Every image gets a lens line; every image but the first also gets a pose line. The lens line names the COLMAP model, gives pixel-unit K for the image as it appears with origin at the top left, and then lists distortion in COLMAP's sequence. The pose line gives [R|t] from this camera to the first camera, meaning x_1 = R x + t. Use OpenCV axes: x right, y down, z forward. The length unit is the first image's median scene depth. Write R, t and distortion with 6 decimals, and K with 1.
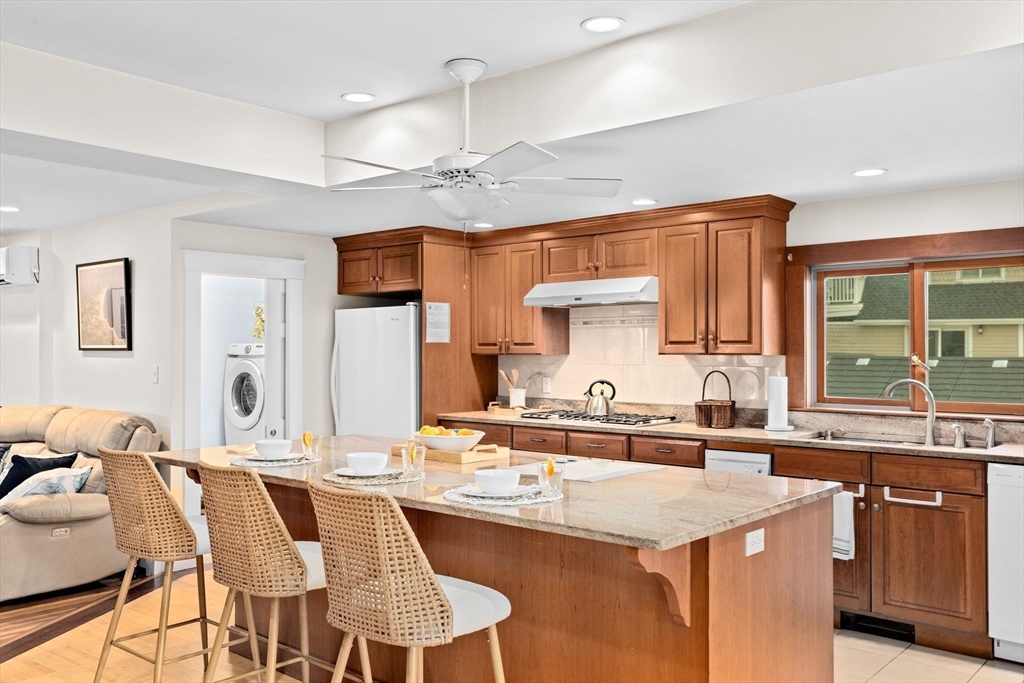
lens RADIAL K [[870.3, 0, 512.0], [0, 870.3, 341.5], [0, 0, 1]] dist [0.015468, 0.008539]
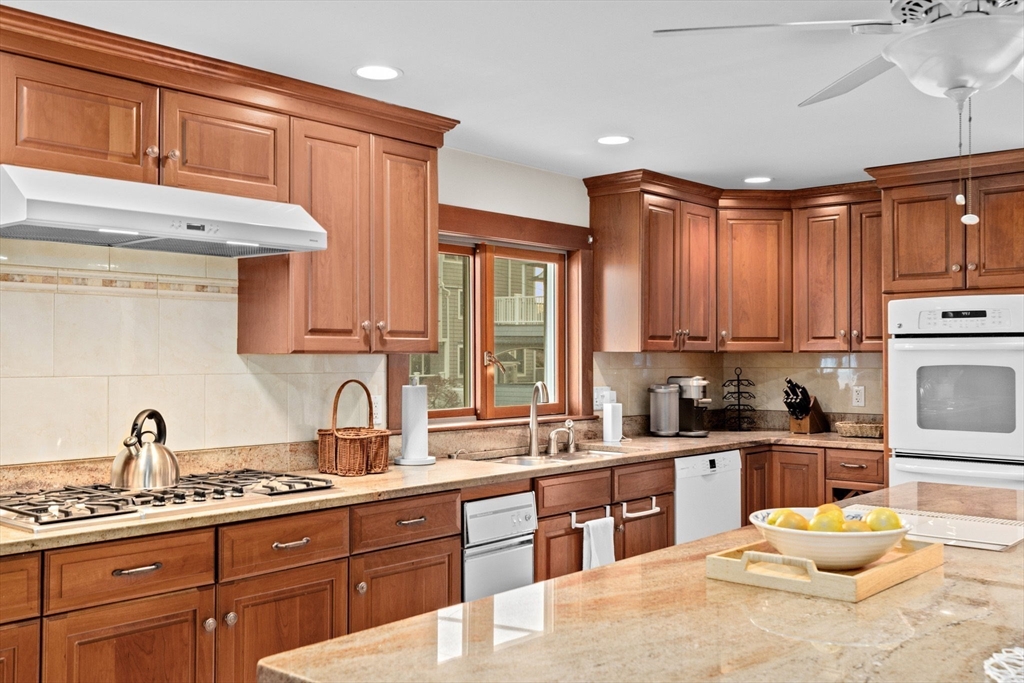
lens RADIAL K [[980.6, 0, 512.0], [0, 980.6, 341.5], [0, 0, 1]] dist [0.011930, 0.031421]
pose [[-0.007232, 0.015515, 0.999853, -0.461513], [-0.010030, 0.999828, -0.015587, 0.016942], [-0.999924, -0.010142, -0.007075, 0.919511]]
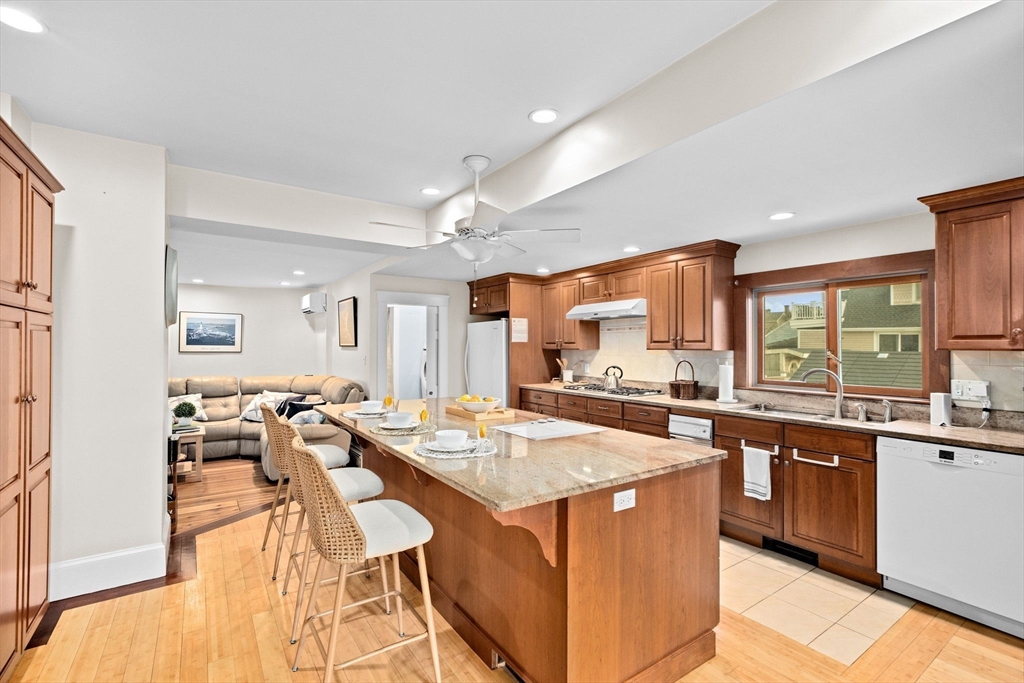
lens RADIAL K [[461.8, 0, 512.0], [0, 461.8, 341.5], [0, 0, 1]] dist [-0.001720, 0.001004]
pose [[0.967846, -0.001469, -0.251539, 0.152255], [0.001269, 0.999999, -0.000959, 0.001187], [0.251540, 0.000609, 0.967847, 0.166458]]
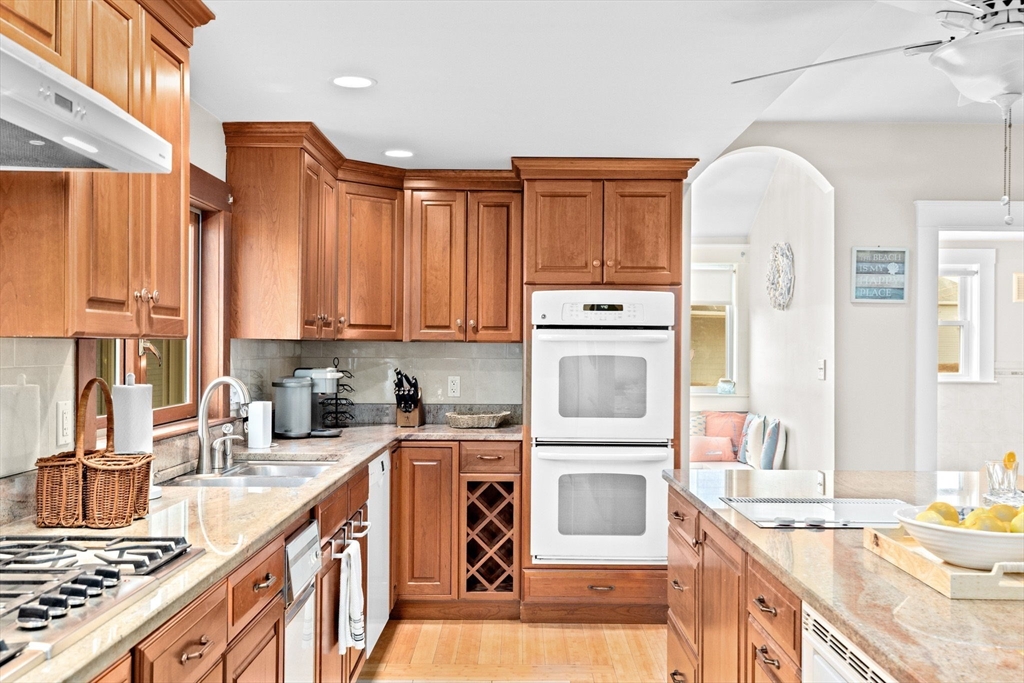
lens RADIAL K [[980.6, 0, 512.0], [0, 980.6, 341.5], [0, 0, 1]] dist [0.011930, 0.031421]
pose [[-0.654855, -0.000674, 0.755754, -0.231353], [-0.015810, 0.999793, -0.012808, 0.020163], [-0.755589, -0.020336, -0.654730, 1.179856]]
